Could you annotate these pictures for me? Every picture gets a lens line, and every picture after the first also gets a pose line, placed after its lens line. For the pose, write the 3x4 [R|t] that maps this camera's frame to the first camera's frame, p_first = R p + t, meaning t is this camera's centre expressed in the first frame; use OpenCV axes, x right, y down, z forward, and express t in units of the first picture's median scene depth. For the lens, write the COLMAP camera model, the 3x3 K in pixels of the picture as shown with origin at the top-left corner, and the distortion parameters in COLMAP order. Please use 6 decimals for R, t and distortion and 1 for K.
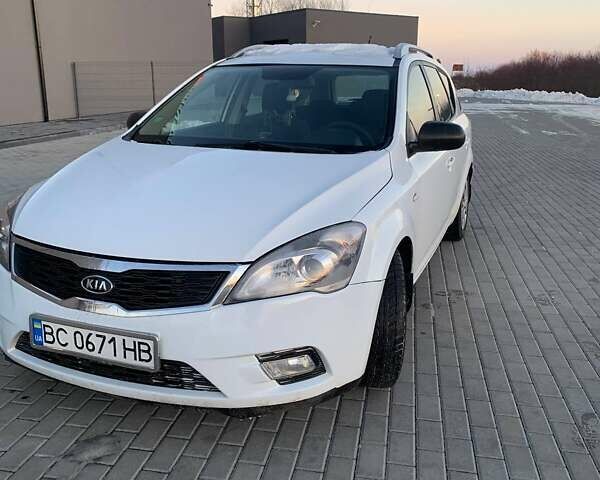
lens RADIAL K [[619.5, 0, 300.0], [0, 619.5, 240.0], [0, 0, 1]] dist [0.000906, -0.012339]
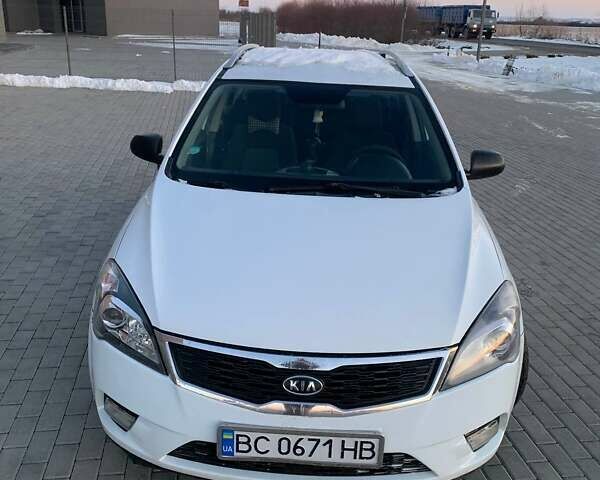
lens RADIAL K [[602.3, 0, 300.5], [0, 602.3, 227.2], [0, 0, 1]] dist [0.139751, -0.282088]
pose [[0.941867, -0.077120, 0.327015, -0.618606], [0.048052, 0.994214, 0.096066, -0.258054], [-0.332532, -0.074768, 0.940124, 0.151852]]
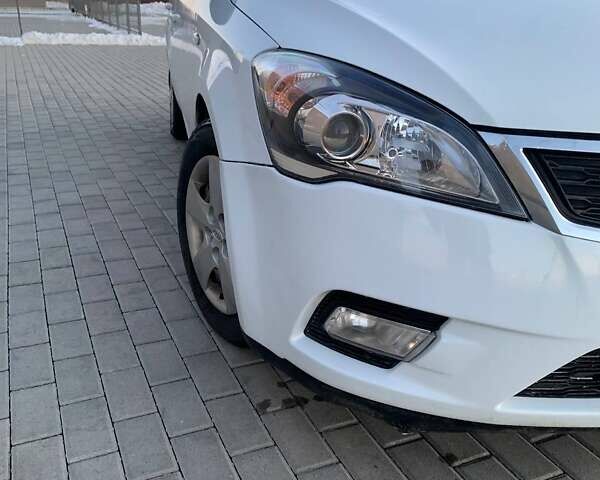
lens RADIAL K [[602.3, 0, 300.5], [0, 602.3, 227.2], [0, 0, 1]] dist [0.139751, -0.282088]
pose [[0.823510, -0.182259, 0.537227, -0.899129], [0.121951, 0.981721, 0.146120, -0.018739], [-0.554039, -0.054816, 0.830684, 0.849538]]
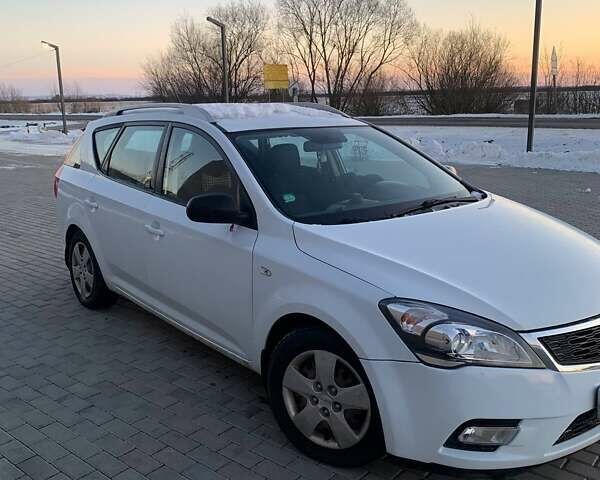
lens RADIAL K [[602.3, 0, 300.5], [0, 602.3, 227.2], [0, 0, 1]] dist [0.139751, -0.282088]
pose [[0.505363, -0.196092, 0.840331, -1.554276], [0.239583, 0.967435, 0.081670, -0.352348], [-0.828980, 0.160057, 0.535887, 0.878798]]
